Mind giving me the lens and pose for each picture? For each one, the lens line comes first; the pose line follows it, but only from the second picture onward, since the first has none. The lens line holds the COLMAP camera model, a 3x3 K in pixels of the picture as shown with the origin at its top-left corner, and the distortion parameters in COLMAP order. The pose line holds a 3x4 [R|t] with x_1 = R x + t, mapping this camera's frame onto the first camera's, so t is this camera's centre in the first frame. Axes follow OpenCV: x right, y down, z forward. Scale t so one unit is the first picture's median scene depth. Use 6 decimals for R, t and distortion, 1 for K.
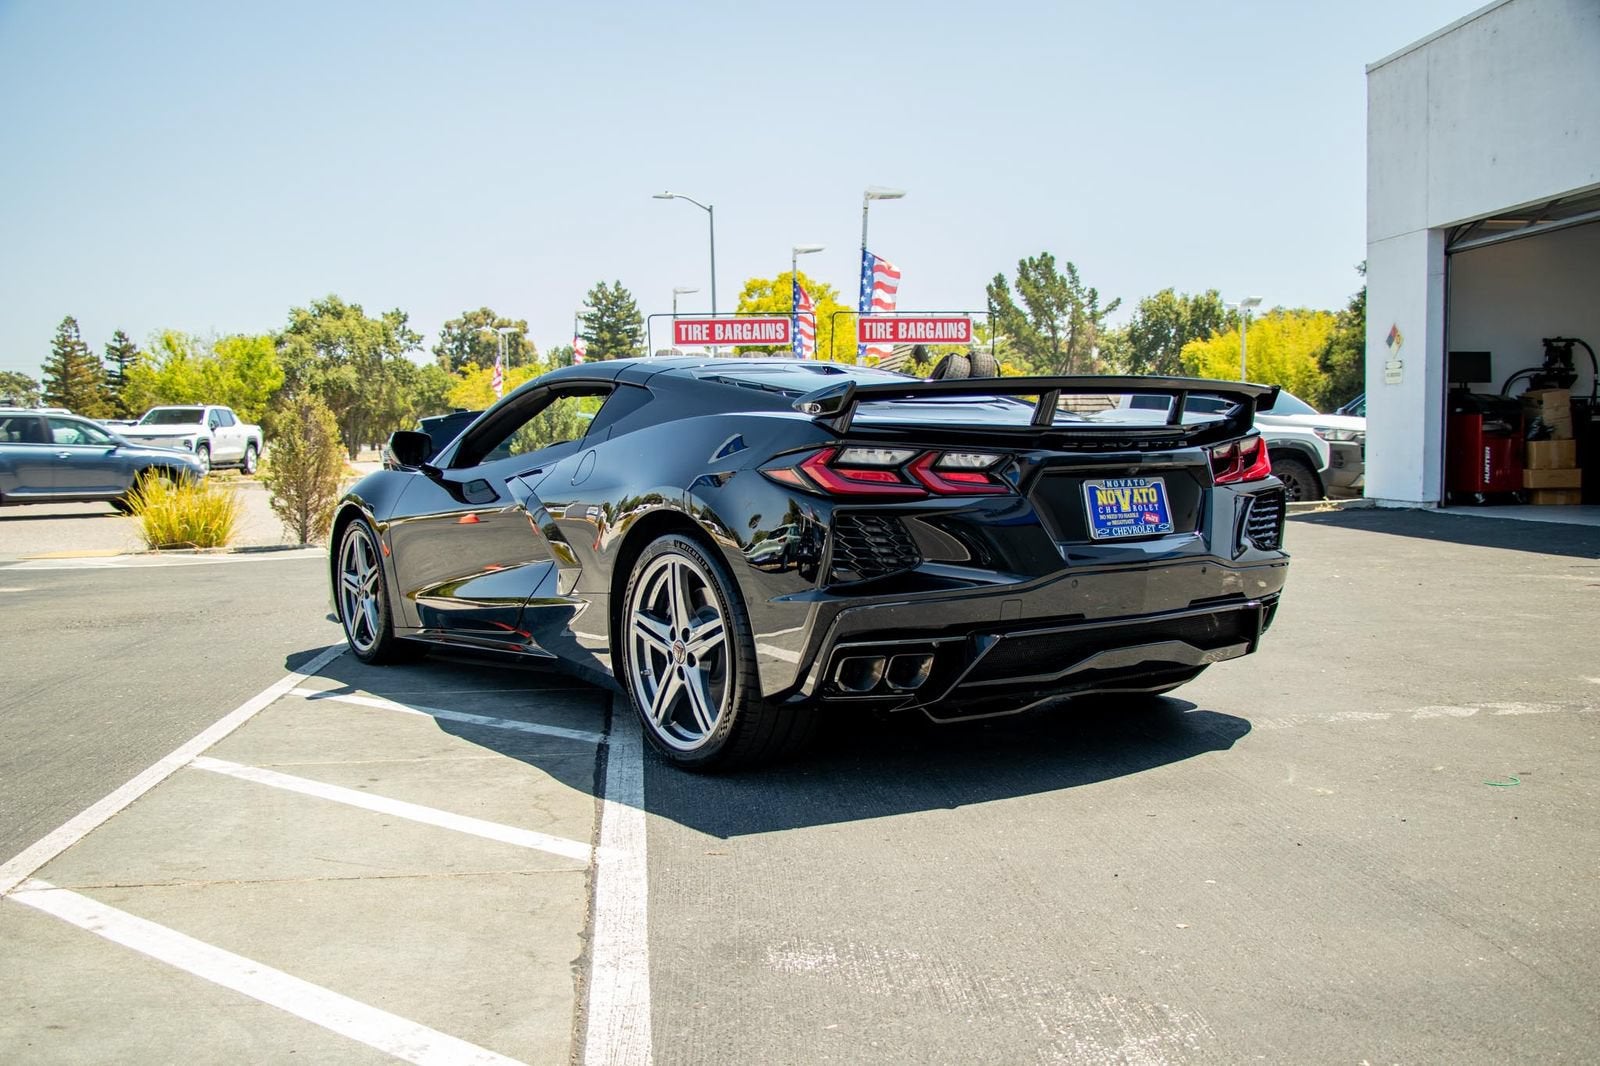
lens RADIAL K [[1815.8, 0, 801.1], [0, 1815.8, 552.6], [0, 0, 1]] dist [-0.318443, 0.553028]
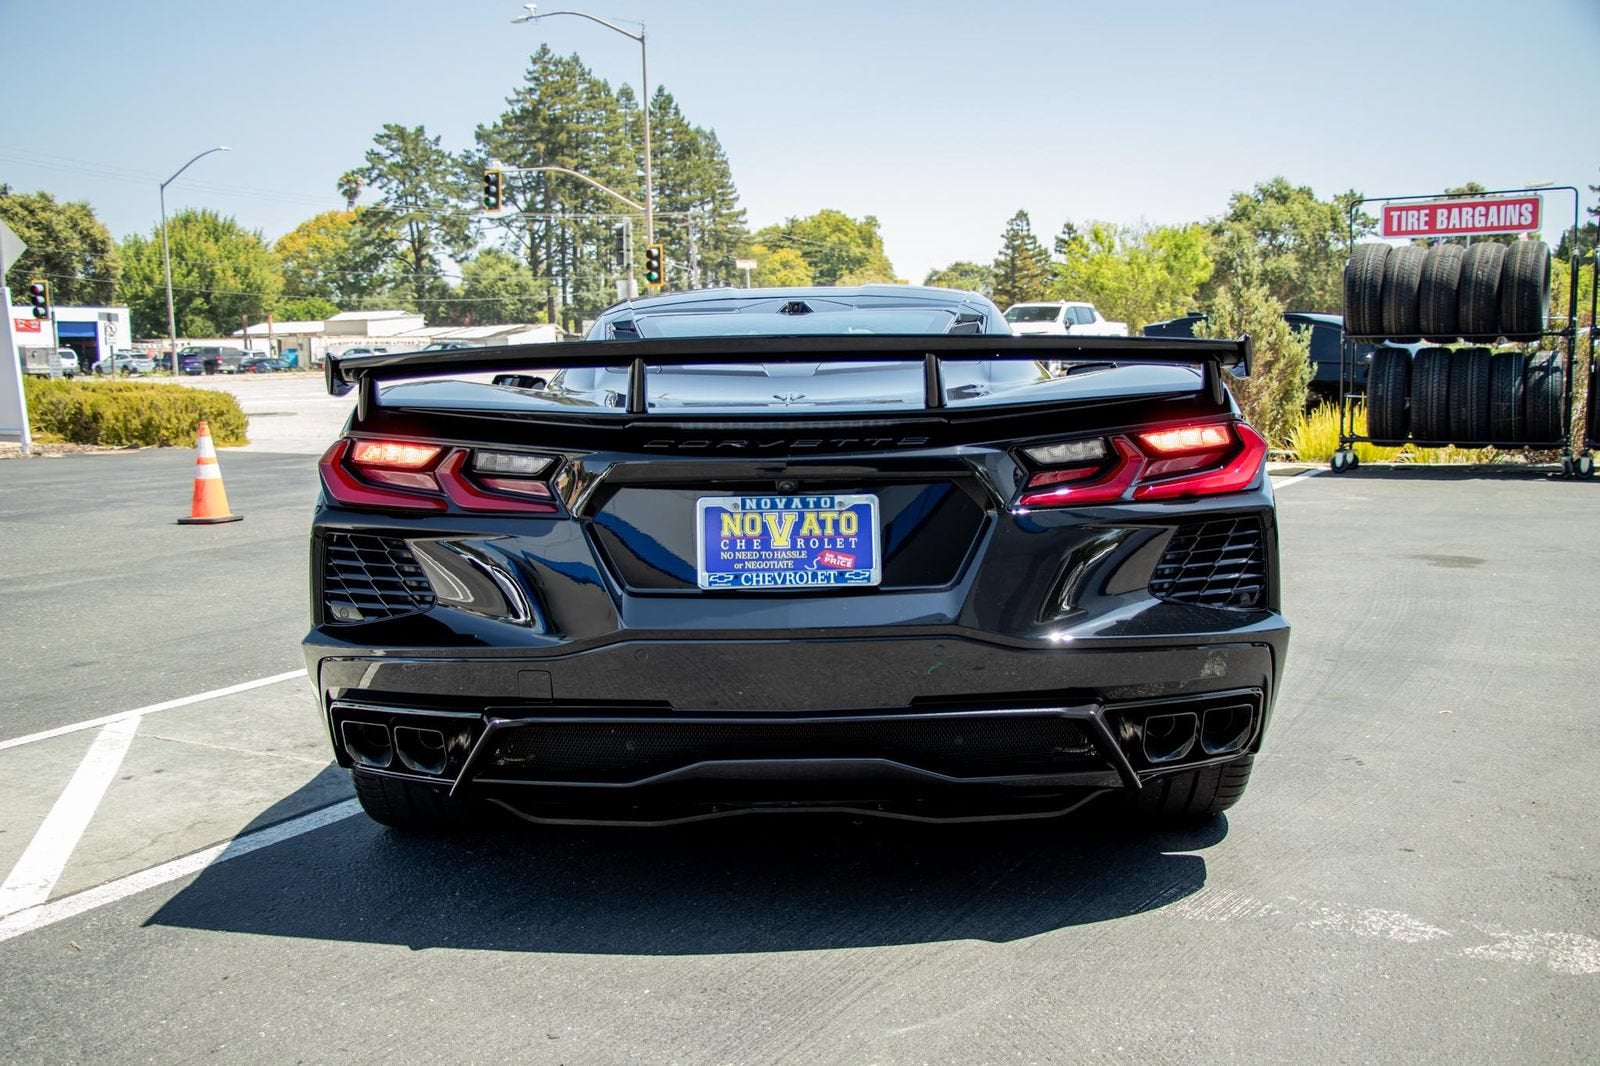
lens RADIAL K [[1746.6, 0, 780.9], [0, 1746.6, 535.9], [0, 0, 1]] dist [-0.085025, 0.218375]
pose [[0.747766, 0.075515, -0.659654, 0.161348], [-0.032786, 0.996499, 0.076911, -0.020483], [0.663152, -0.035884, 0.747624, 0.147634]]
